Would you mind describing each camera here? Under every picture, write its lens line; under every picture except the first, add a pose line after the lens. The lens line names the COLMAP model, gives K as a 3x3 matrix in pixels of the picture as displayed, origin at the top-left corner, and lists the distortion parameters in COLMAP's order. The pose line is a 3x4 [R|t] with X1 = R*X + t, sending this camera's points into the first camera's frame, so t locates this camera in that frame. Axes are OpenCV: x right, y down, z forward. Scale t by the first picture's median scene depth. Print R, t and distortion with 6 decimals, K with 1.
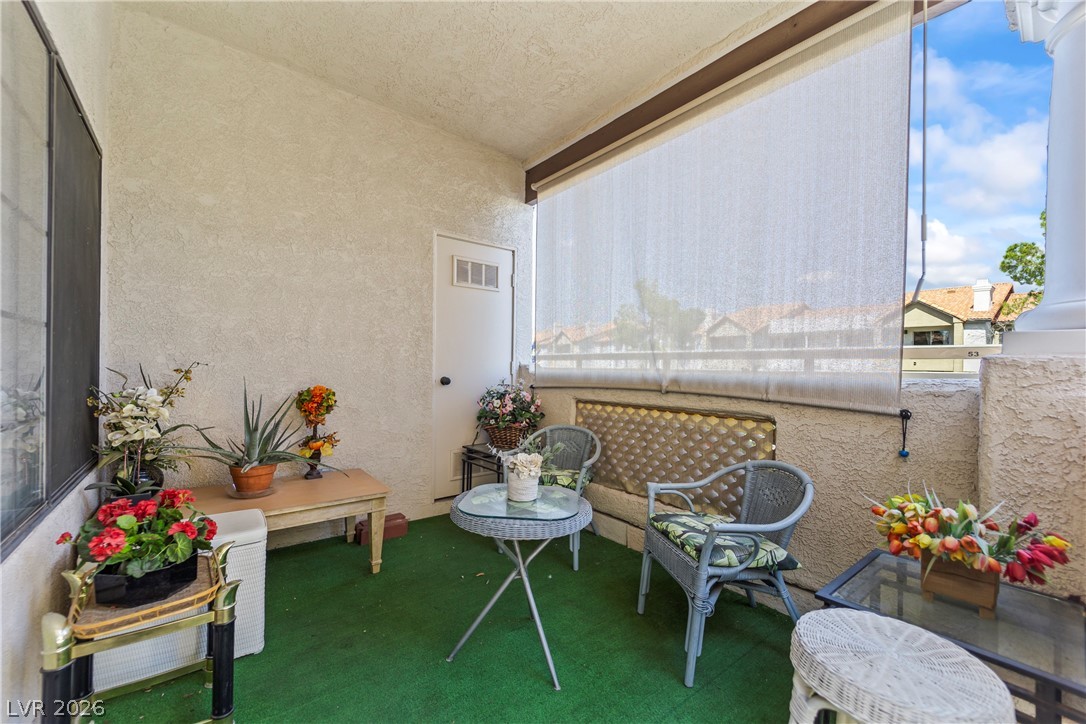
lens RADIAL K [[439.3, 0, 544.9], [0, 439.3, 366.1], [0, 0, 1]] dist [0.027826, -0.017701]
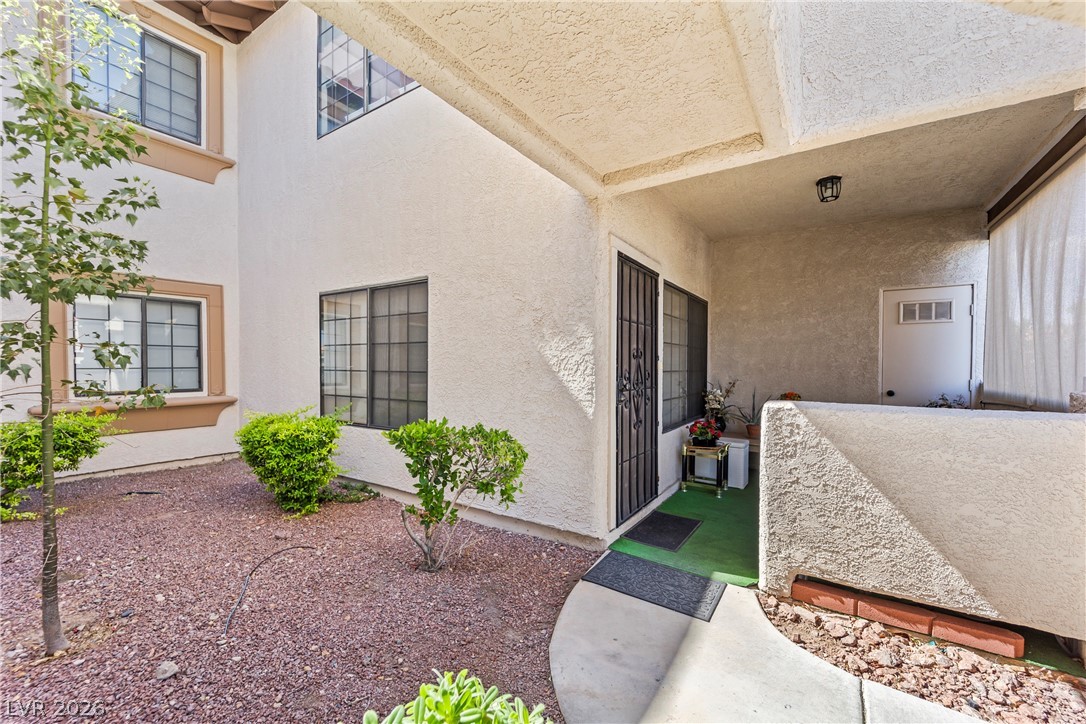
lens RADIAL K [[439.3, 0, 544.9], [0, 439.3, 366.1], [0, 0, 1]] dist [0.027826, -0.017701]
pose [[0.321406, -0.006173, -0.946921, 0.821230], [0.001536, 0.999981, -0.005997, -0.050105], [0.946940, 0.000473, 0.321409, -0.541203]]
